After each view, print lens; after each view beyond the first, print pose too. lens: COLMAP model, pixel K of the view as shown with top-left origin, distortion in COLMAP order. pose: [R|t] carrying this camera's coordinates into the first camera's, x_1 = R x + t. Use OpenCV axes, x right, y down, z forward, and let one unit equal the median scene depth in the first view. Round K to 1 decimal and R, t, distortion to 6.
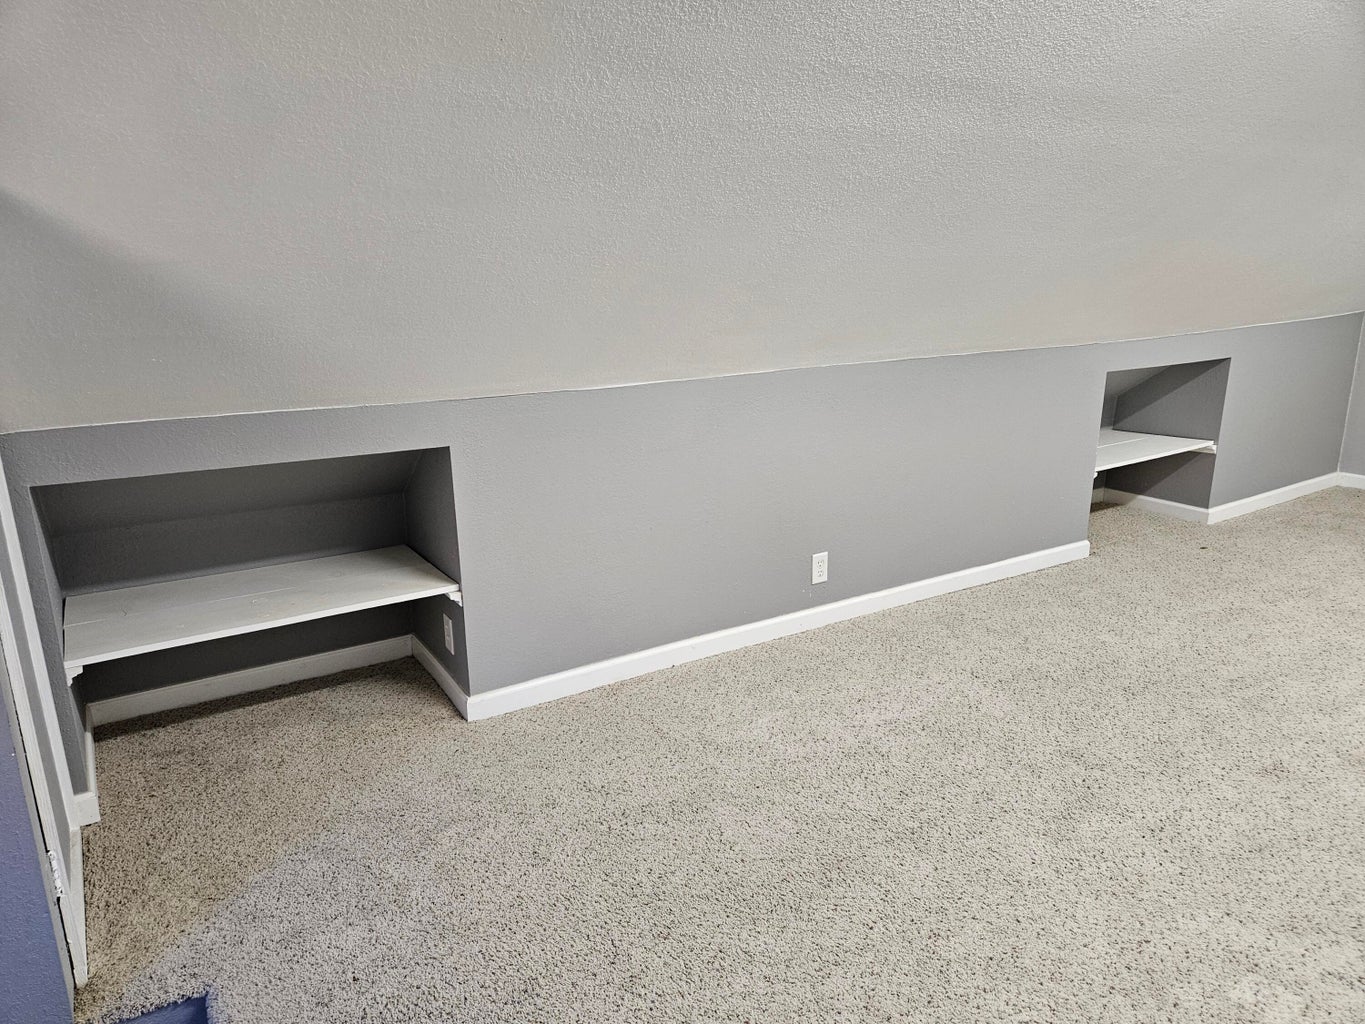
lens RADIAL K [[913.8, 0, 672.0], [0, 913.8, 519.6], [0, 0, 1]] dist [0.077009, -0.062246]
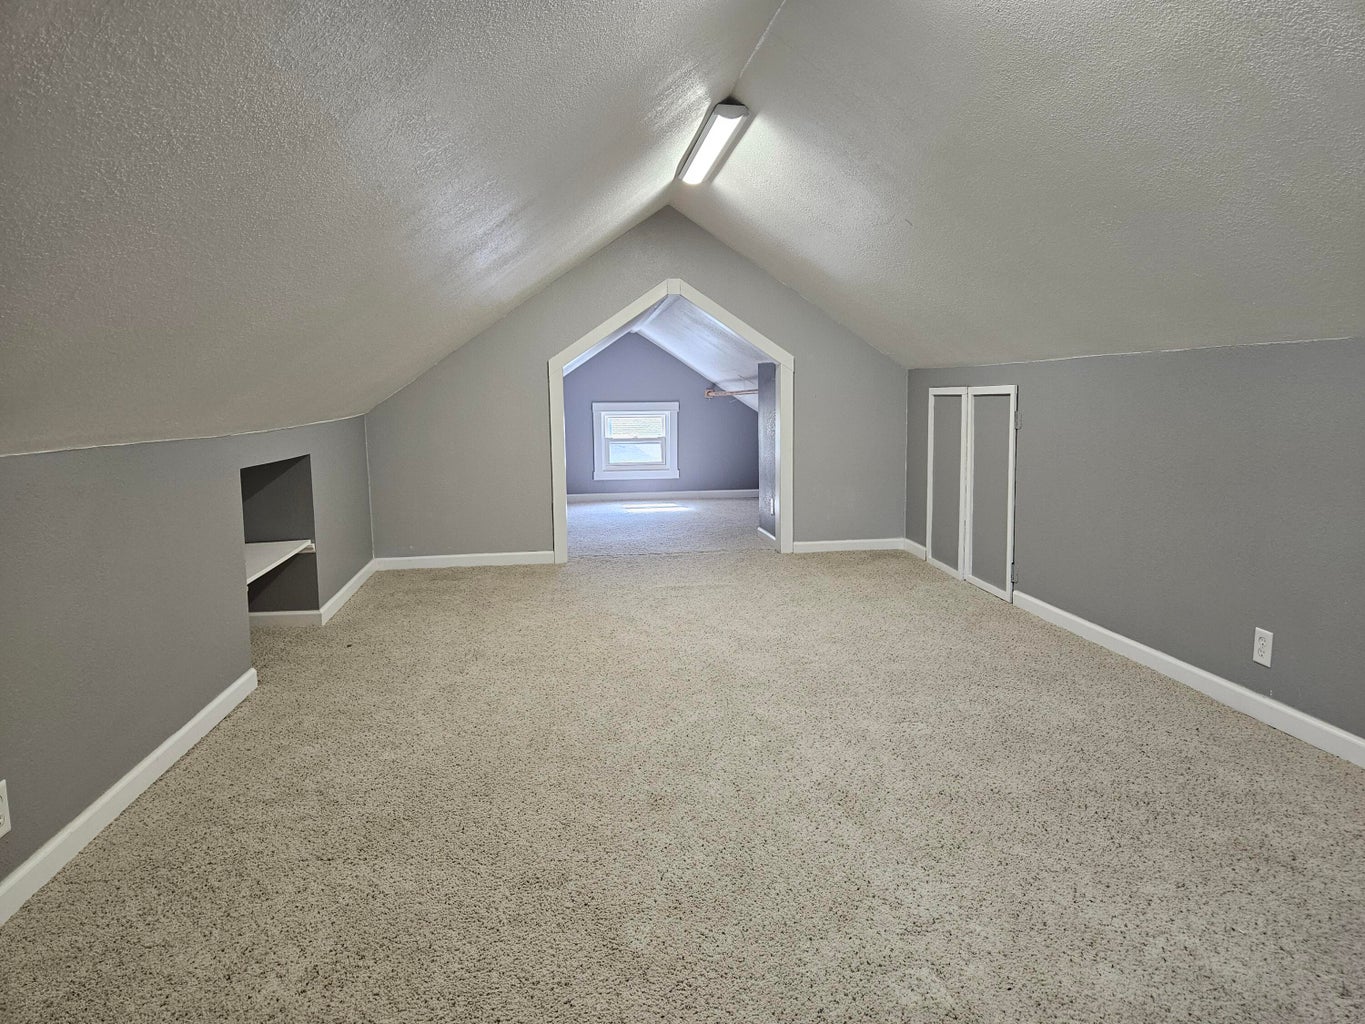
lens RADIAL K [[913.8, 0, 678.6], [0, 913.8, 516.4], [0, 0, 1]] dist [0.077009, -0.062246]
pose [[0.422909, -0.108010, 0.899712, -0.221637], [0.243000, 0.970024, 0.002229, -0.032549], [-0.872983, 0.217688, 0.436478, 0.461061]]
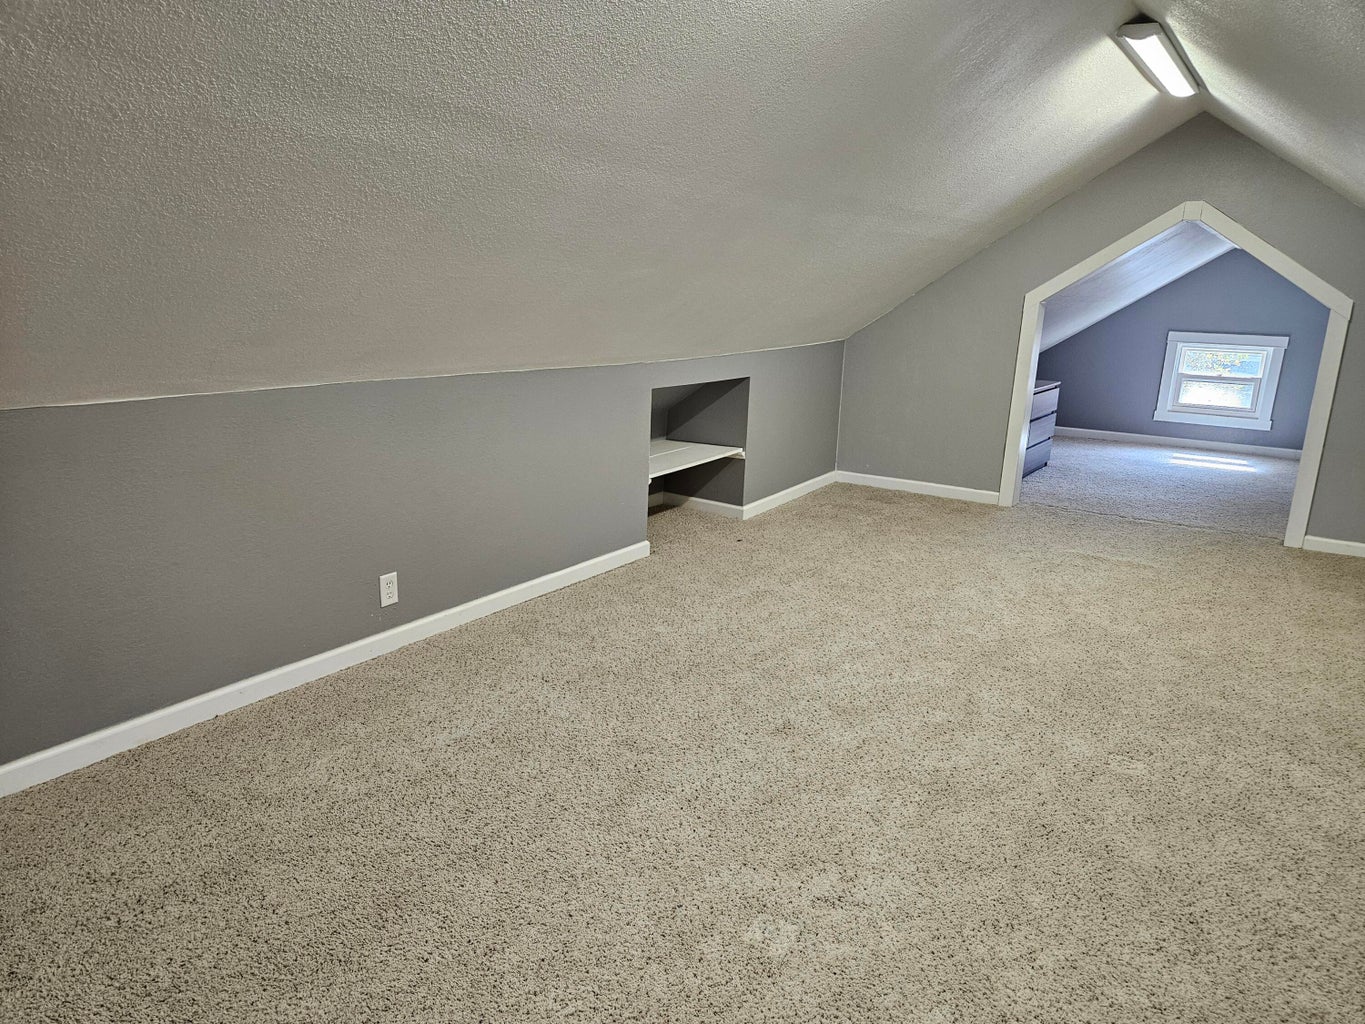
lens RADIAL K [[913.8, 0, 670.1], [0, 913.8, 511.7], [0, 0, 1]] dist [0.077009, -0.062246]
pose [[0.911916, -0.053427, 0.406884, 0.057136], [0.061427, 0.998090, -0.006616, -0.005610], [-0.405753, 0.031027, 0.913456, -0.007213]]
